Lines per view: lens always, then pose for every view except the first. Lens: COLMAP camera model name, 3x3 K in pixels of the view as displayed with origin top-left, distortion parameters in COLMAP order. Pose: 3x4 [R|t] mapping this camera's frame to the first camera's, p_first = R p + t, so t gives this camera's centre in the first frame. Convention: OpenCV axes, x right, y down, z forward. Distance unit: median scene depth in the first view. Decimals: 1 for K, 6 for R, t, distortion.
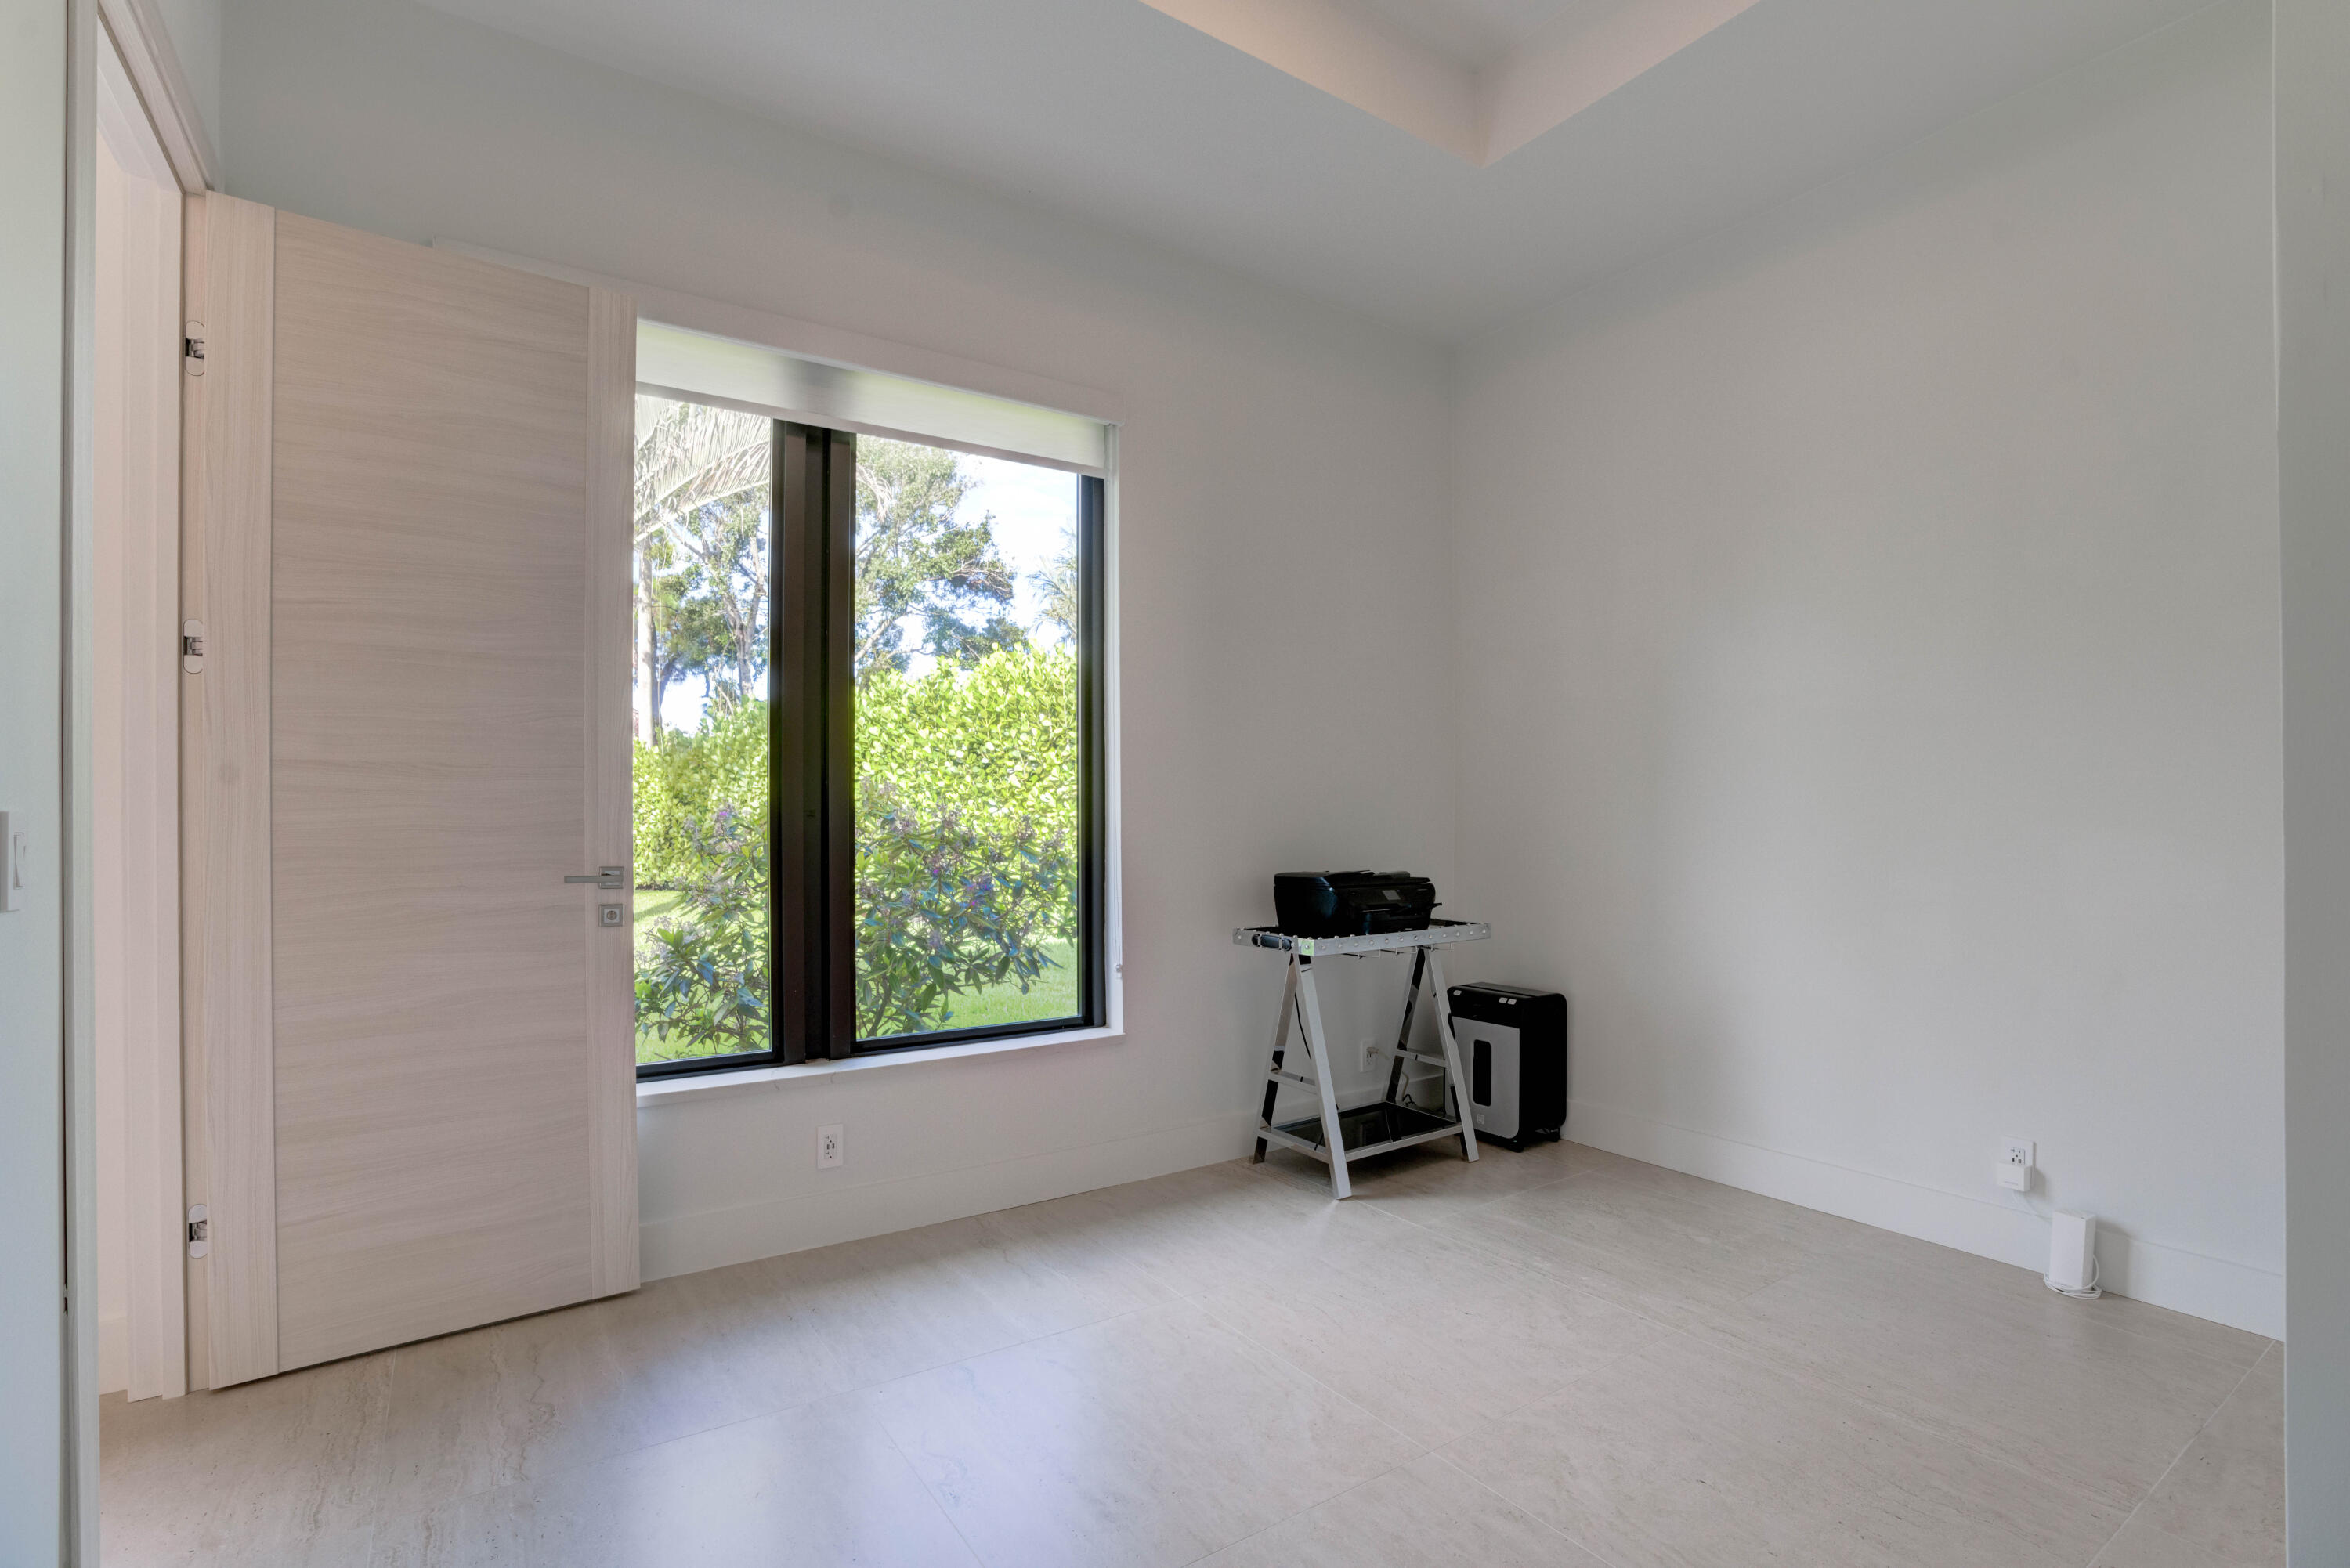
lens RADIAL K [[1074.9, 0, 1177.8], [0, 1074.9, 795.2], [0, 0, 1]] dist [-0.067092, 0.024847]
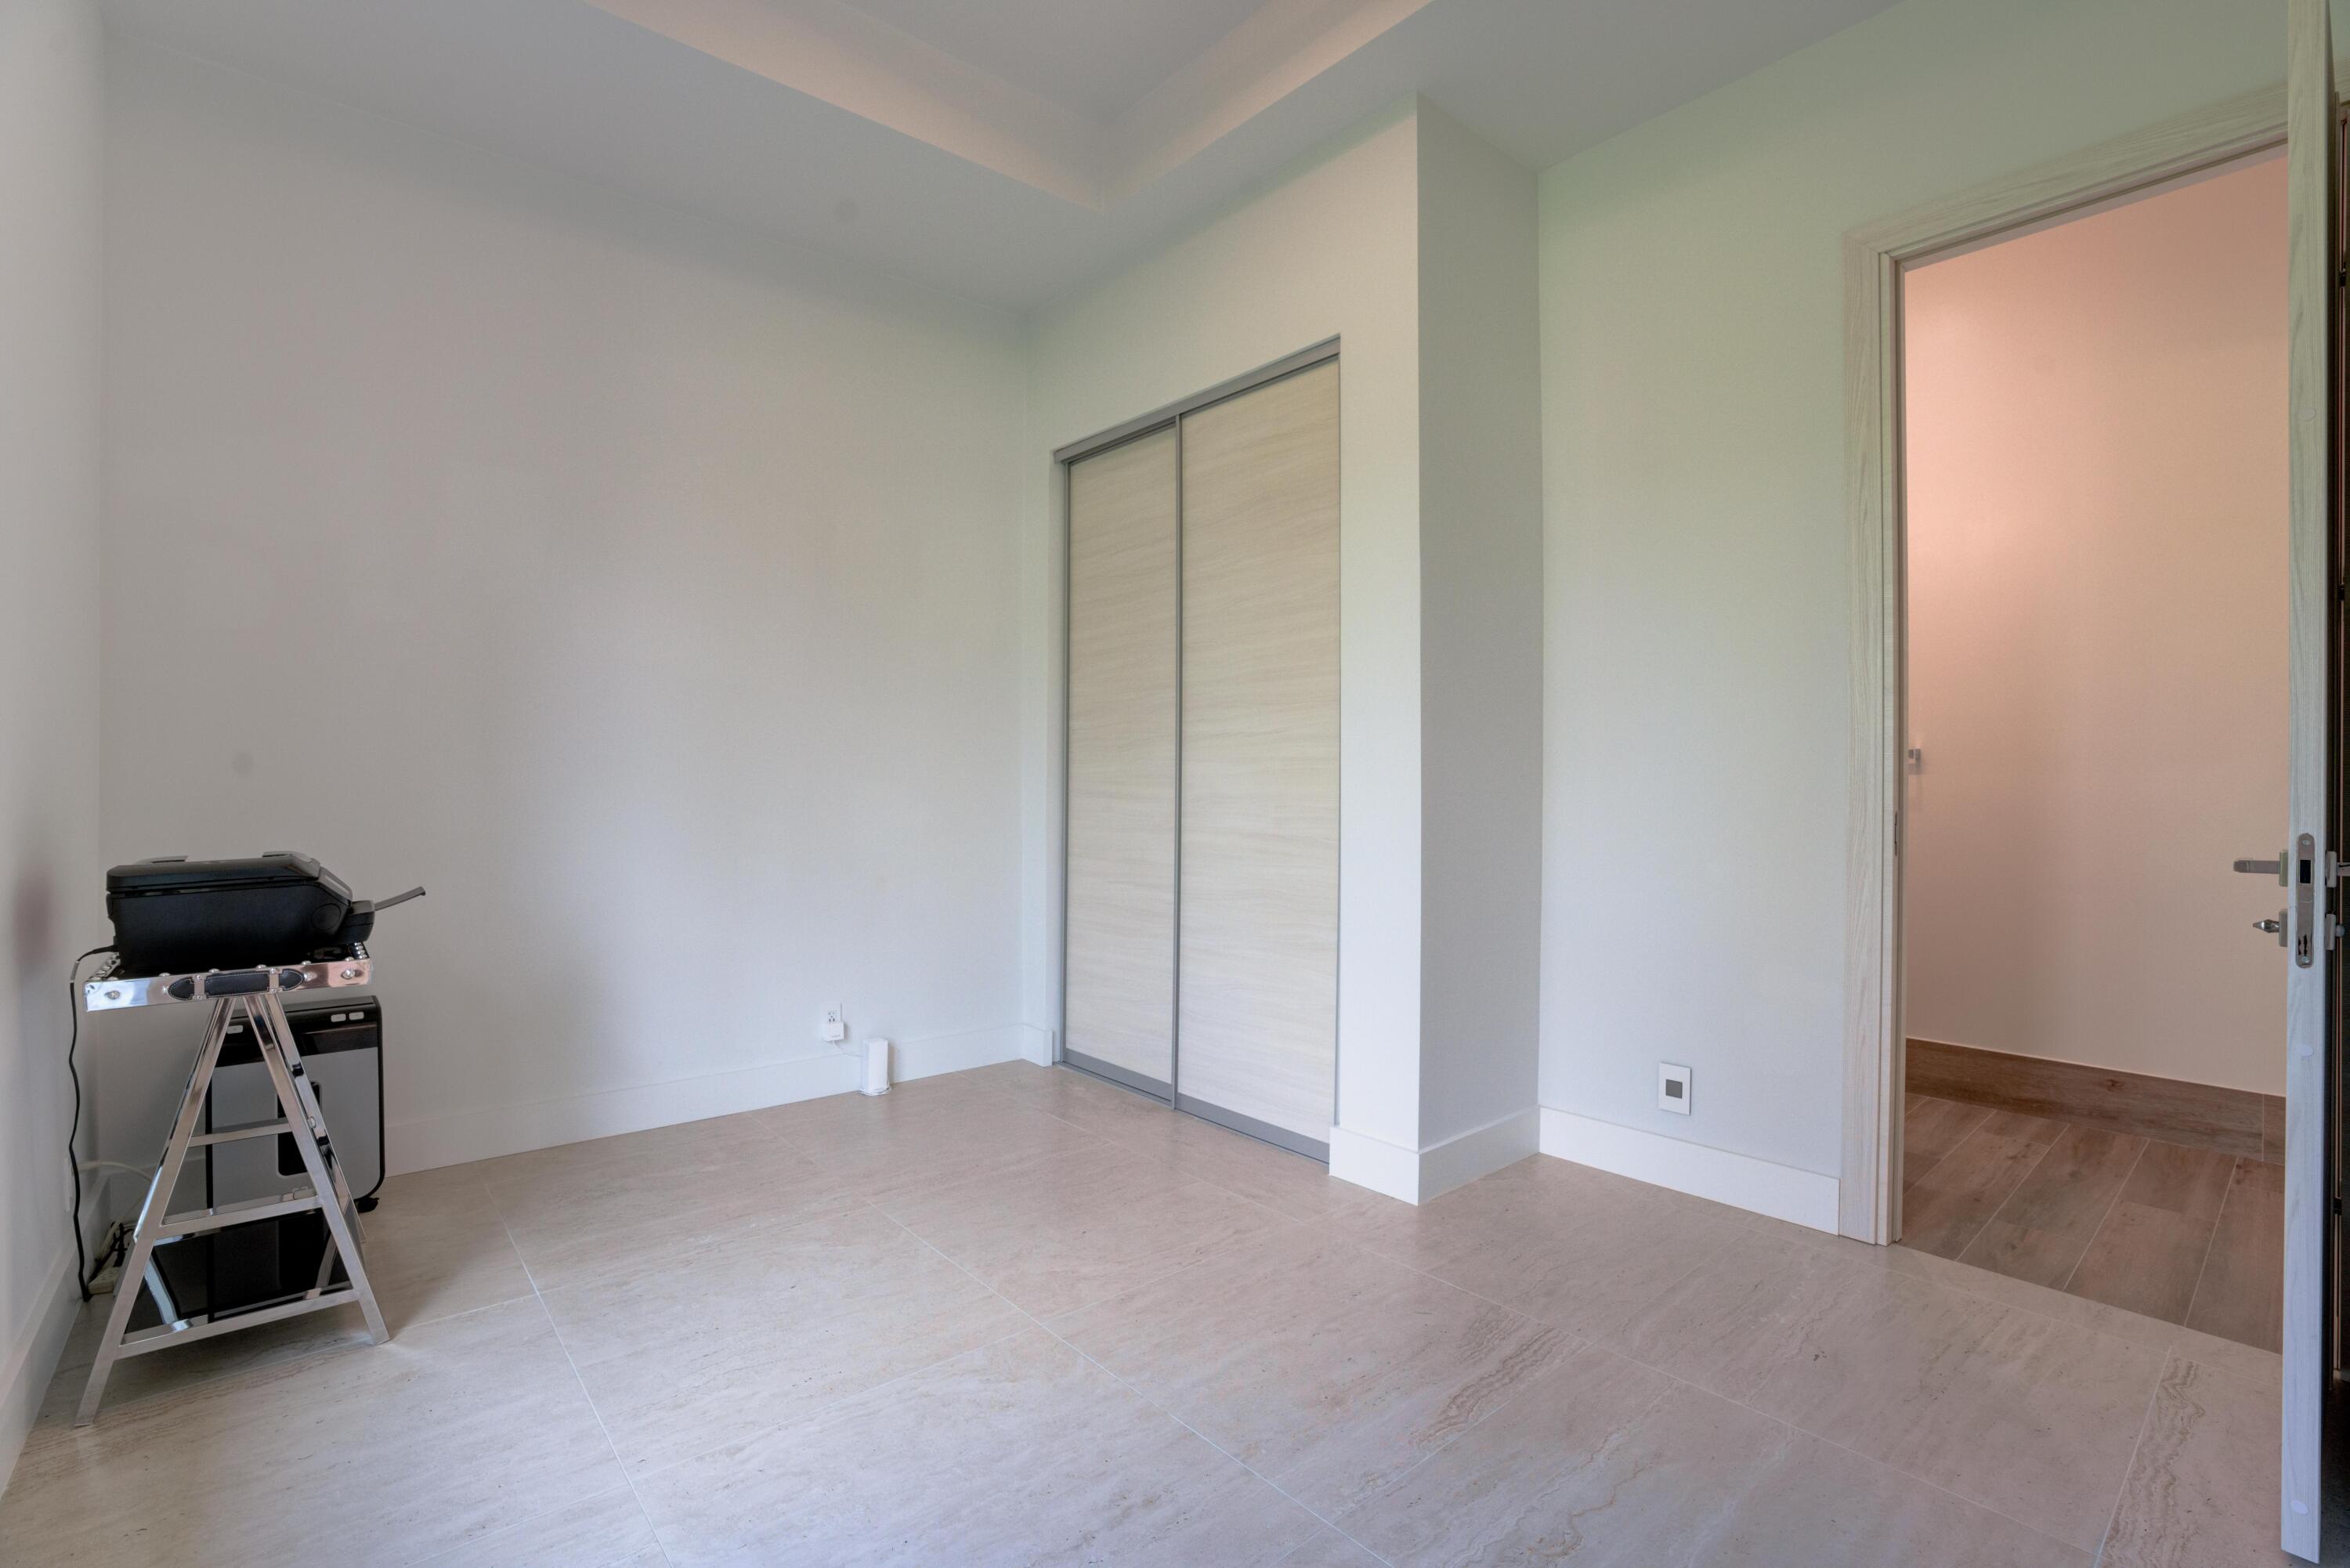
lens RADIAL K [[1074.9, 0, 1169.0], [0, 1074.9, 778.0], [0, 0, 1]] dist [-0.067092, 0.024847]
pose [[-0.103302, -0.003643, 0.994643, -0.607708], [-0.022165, 0.999753, 0.001359, 0.016410], [-0.994403, -0.021906, -0.103357, 0.655486]]
